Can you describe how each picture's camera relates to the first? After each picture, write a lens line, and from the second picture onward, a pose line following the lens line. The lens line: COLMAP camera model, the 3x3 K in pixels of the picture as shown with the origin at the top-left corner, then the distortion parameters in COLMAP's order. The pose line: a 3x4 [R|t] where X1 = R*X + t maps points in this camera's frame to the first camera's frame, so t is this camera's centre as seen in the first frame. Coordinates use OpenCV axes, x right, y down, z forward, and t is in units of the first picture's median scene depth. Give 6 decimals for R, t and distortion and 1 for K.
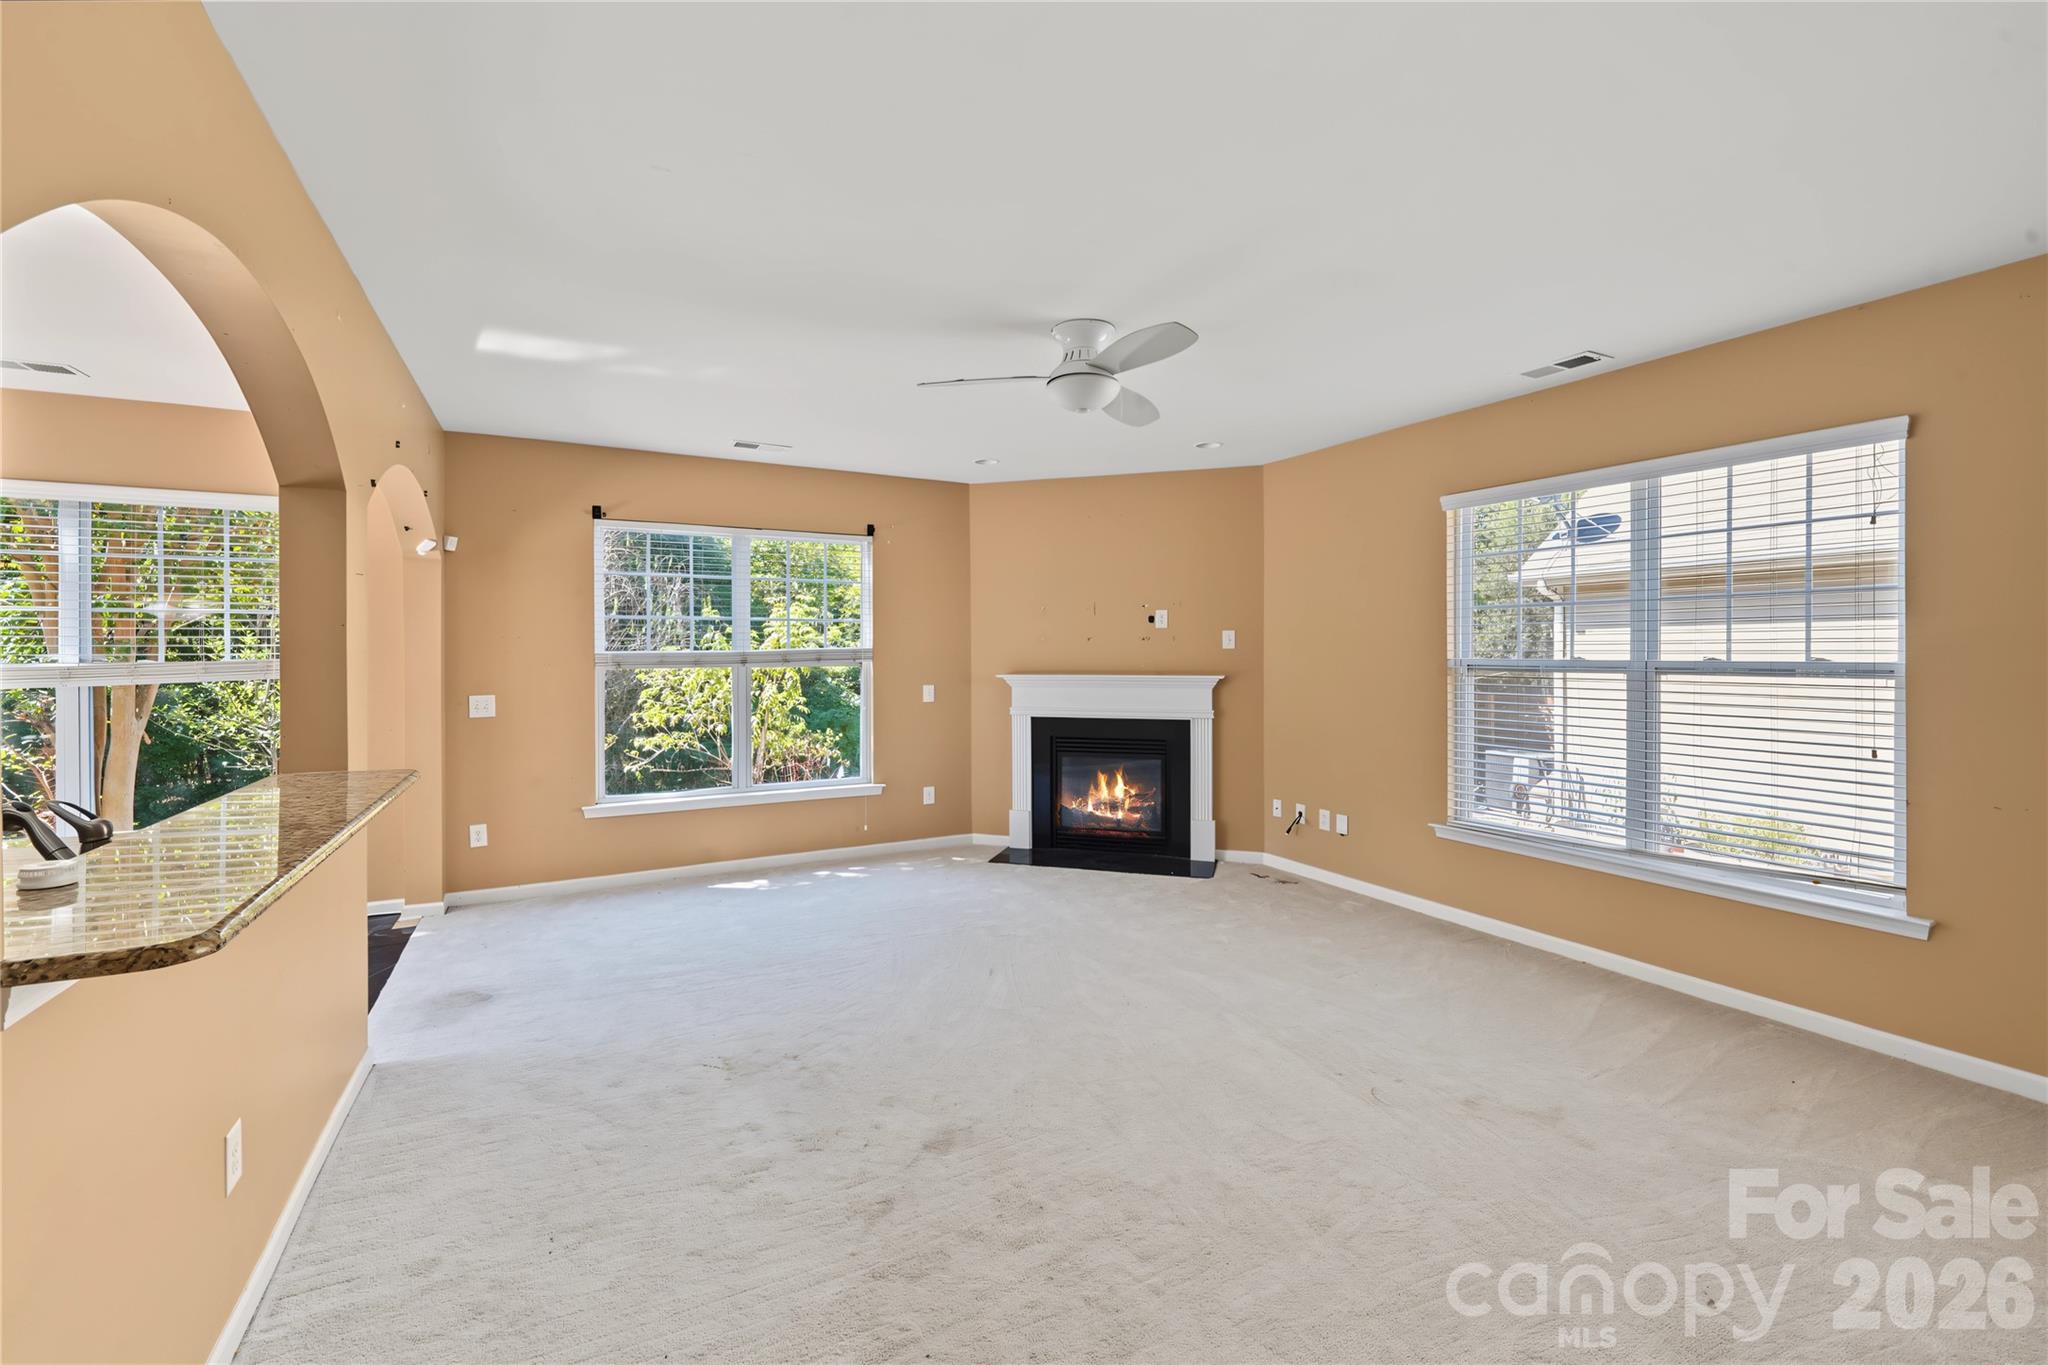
lens RADIAL K [[833.1, 0, 1030.8], [0, 833.1, 654.6], [0, 0, 1]] dist [-0.001424, -0.000755]
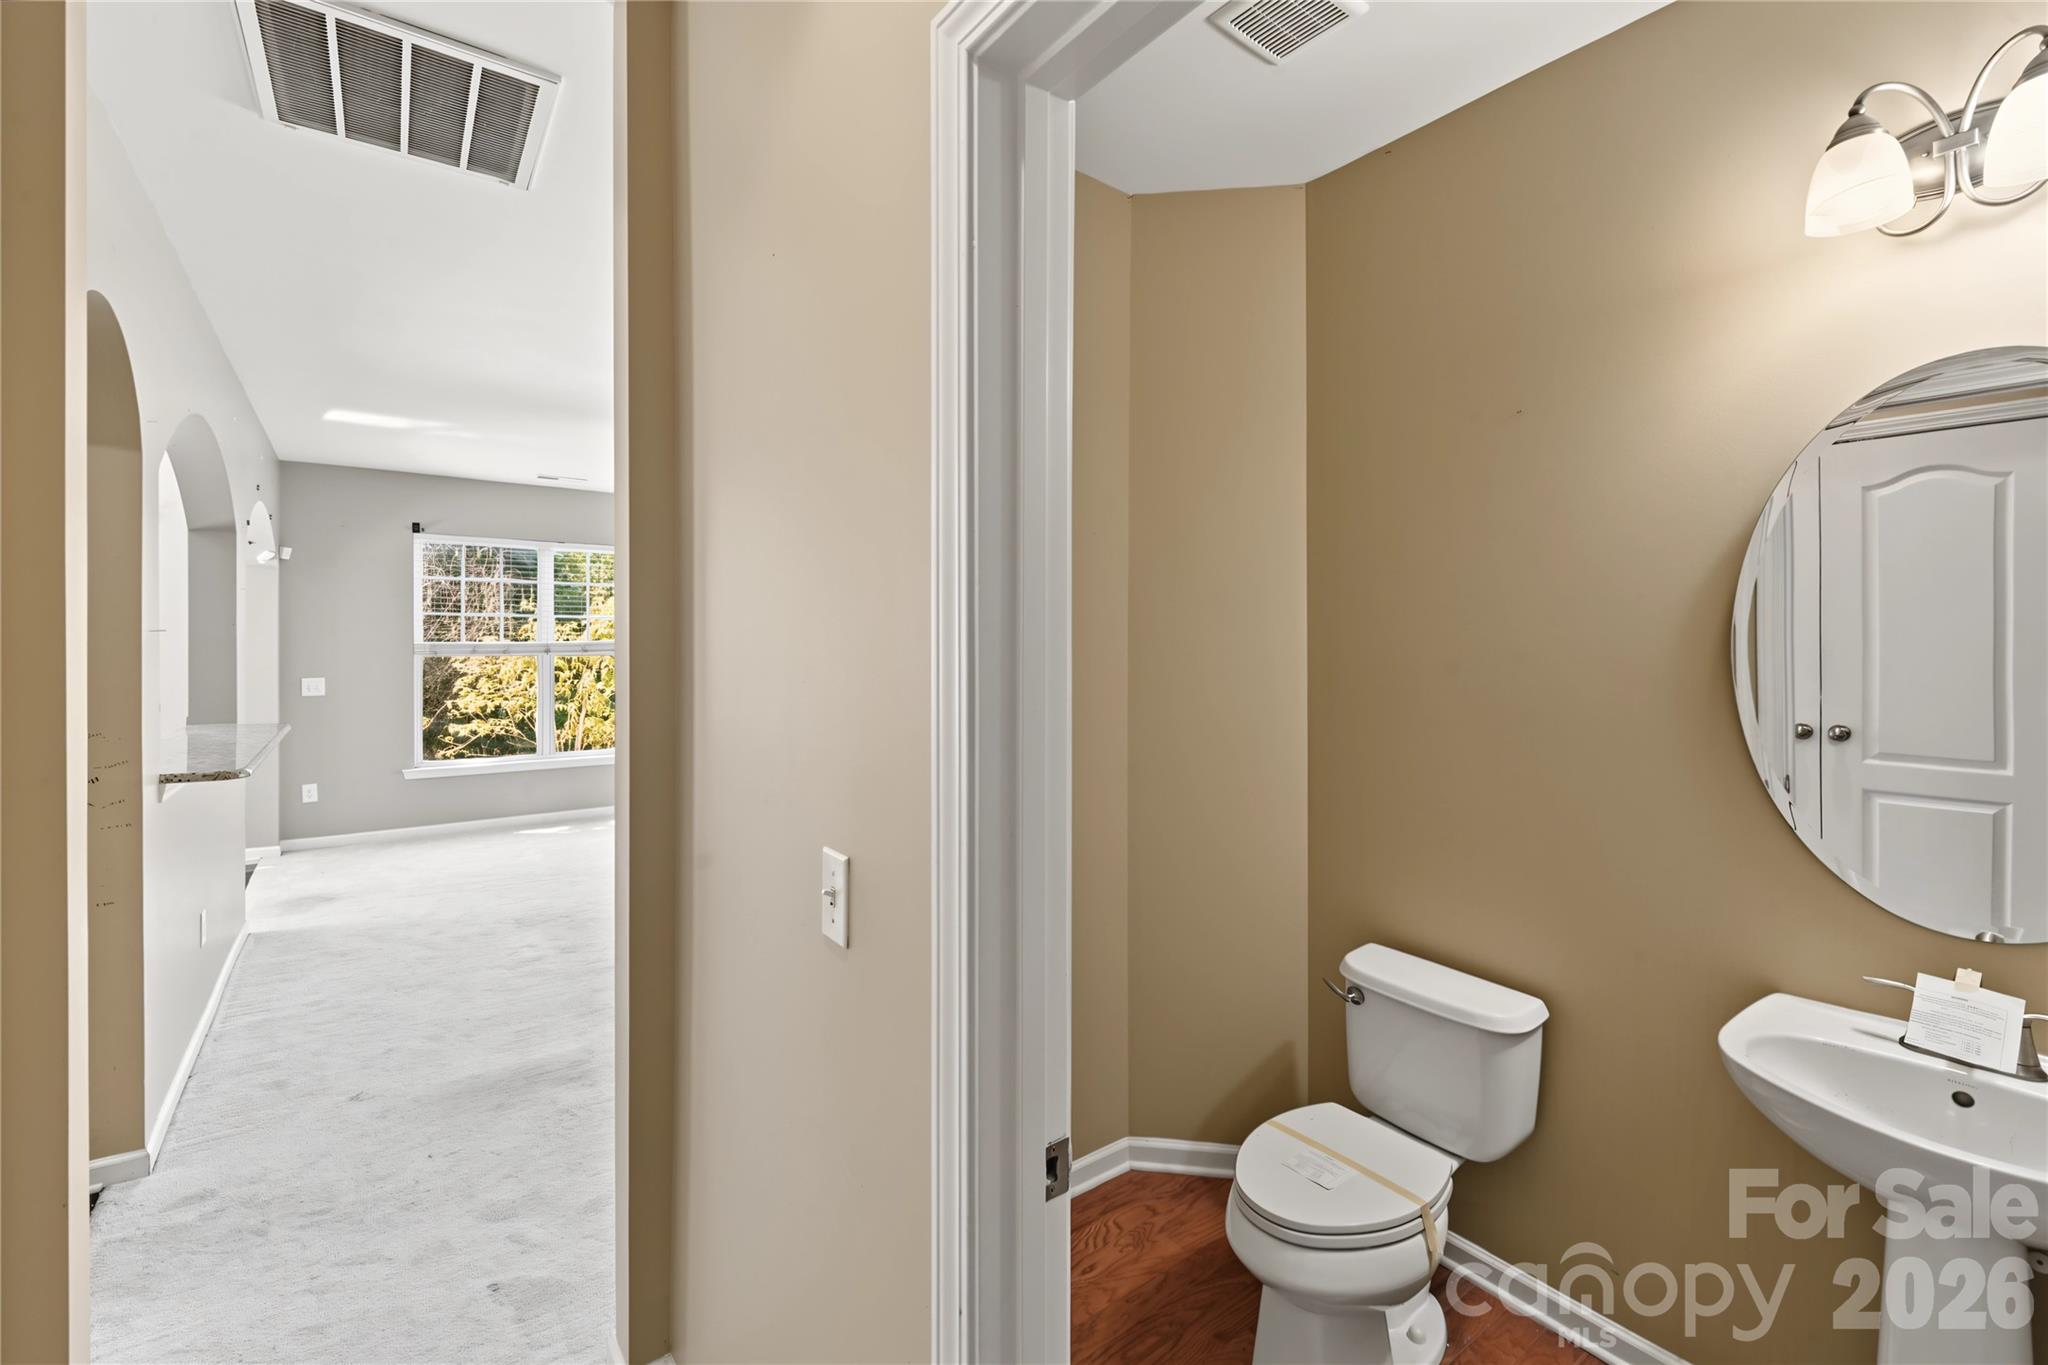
lens RADIAL K [[846.5, 0, 1019.4], [0, 846.5, 652.4], [0, 0, 1]] dist [0.000579, -0.000272]
pose [[0.988964, 0.005118, 0.148068, 0.166110], [-0.006161, 0.999959, 0.006586, -0.002477], [-0.148028, -0.007426, 0.988955, -0.351198]]
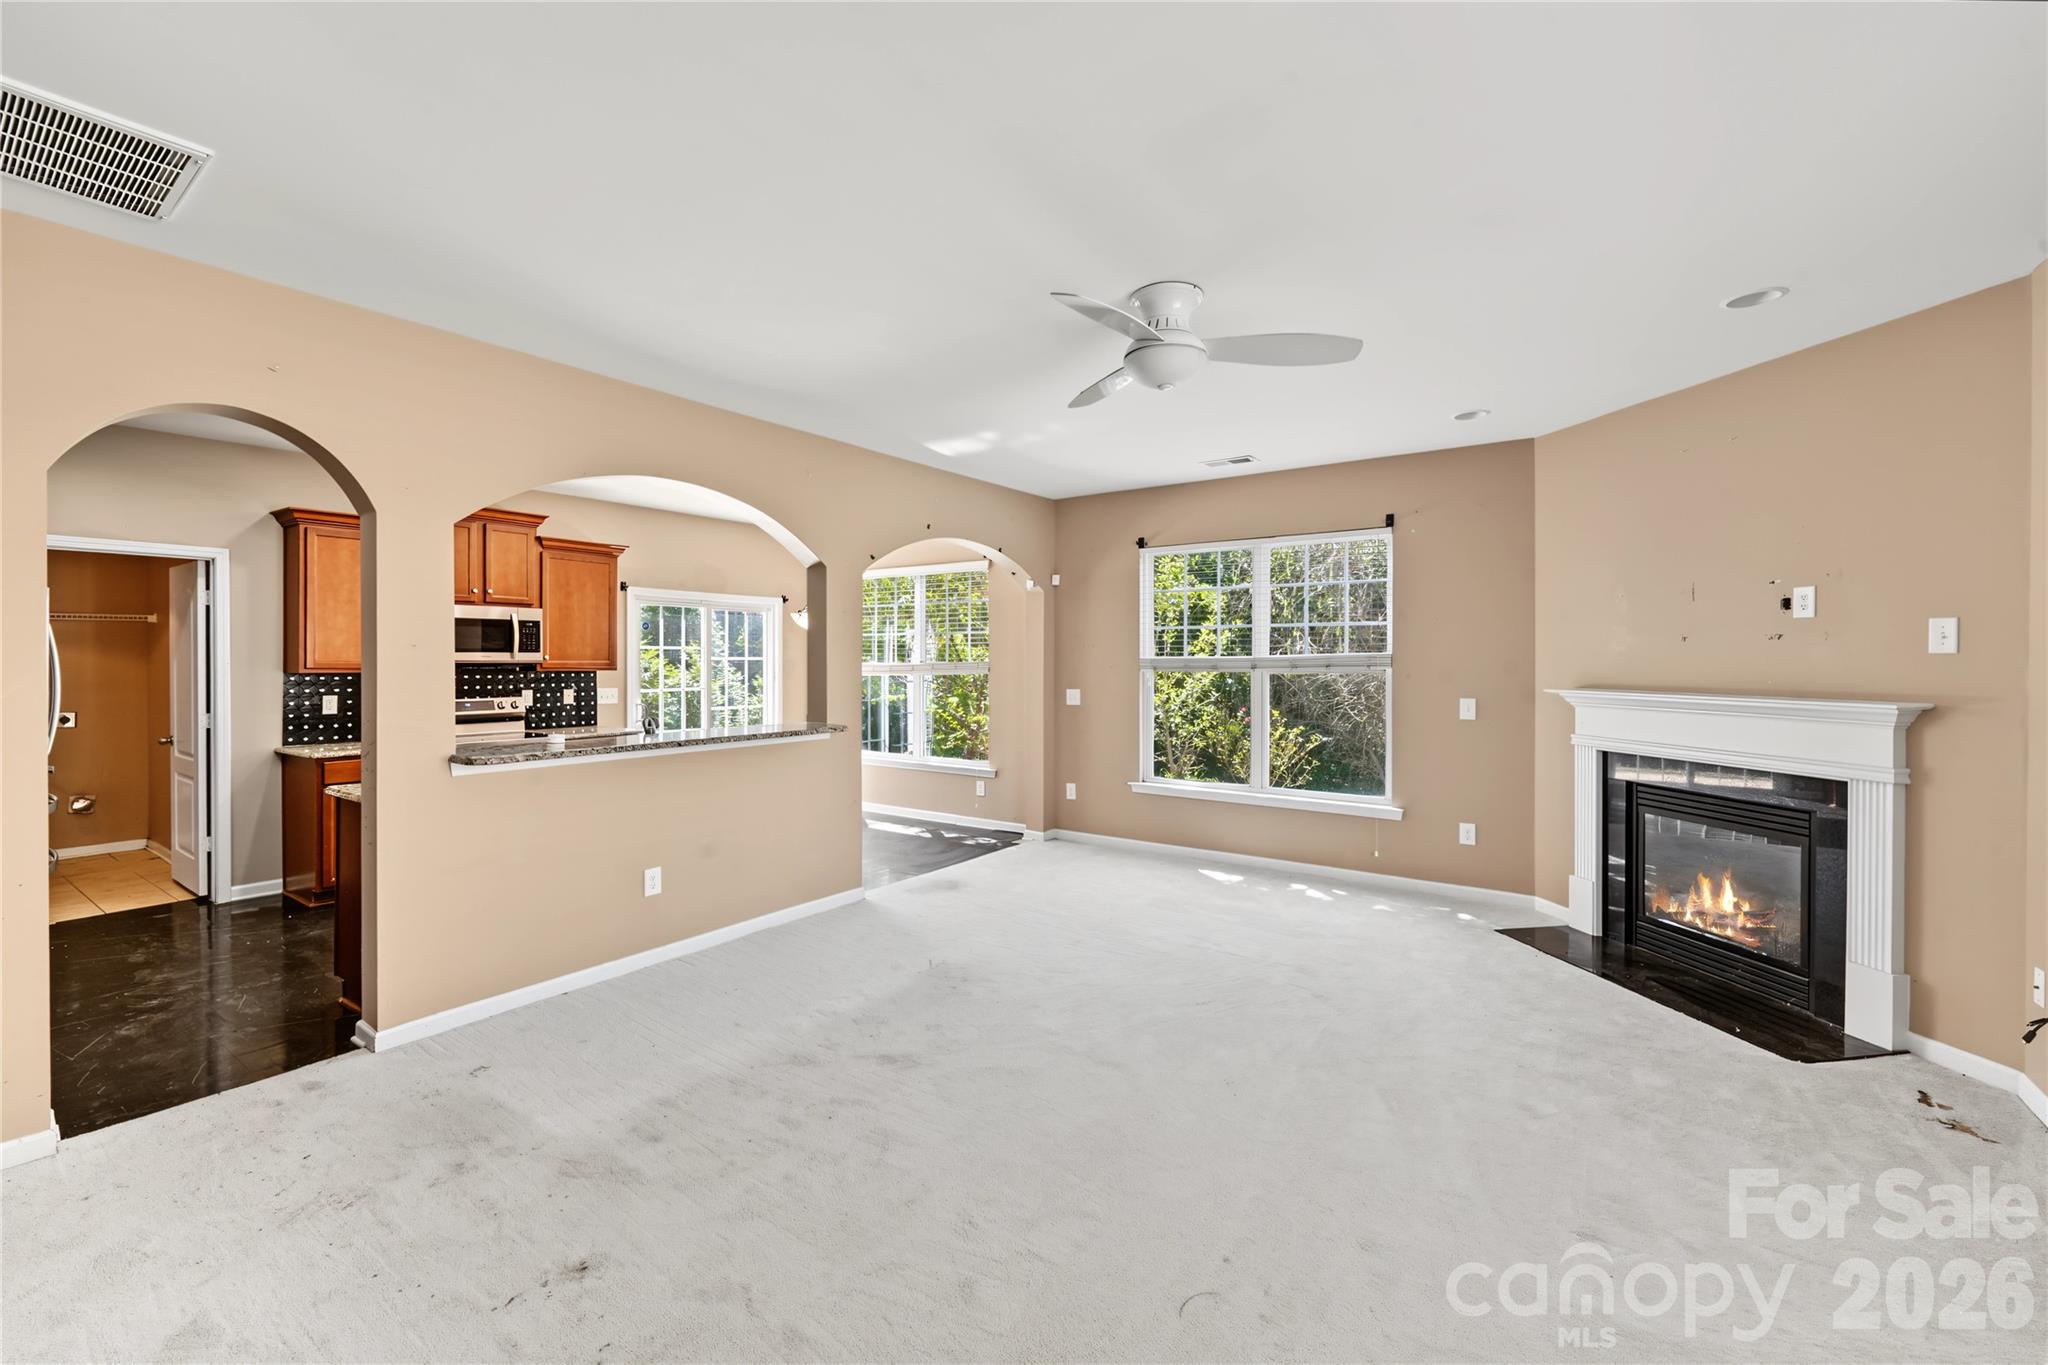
lens RADIAL K [[842.8, 0, 1025.7], [0, 842.8, 663.5], [0, 0, 1]] dist [-0.000055, -0.000831]
pose [[0.449109, 0.008145, -0.893440, 0.503301], [-0.005839, 0.999964, 0.006181, -0.000688], [0.893458, 0.002441, 0.449140, 0.289950]]
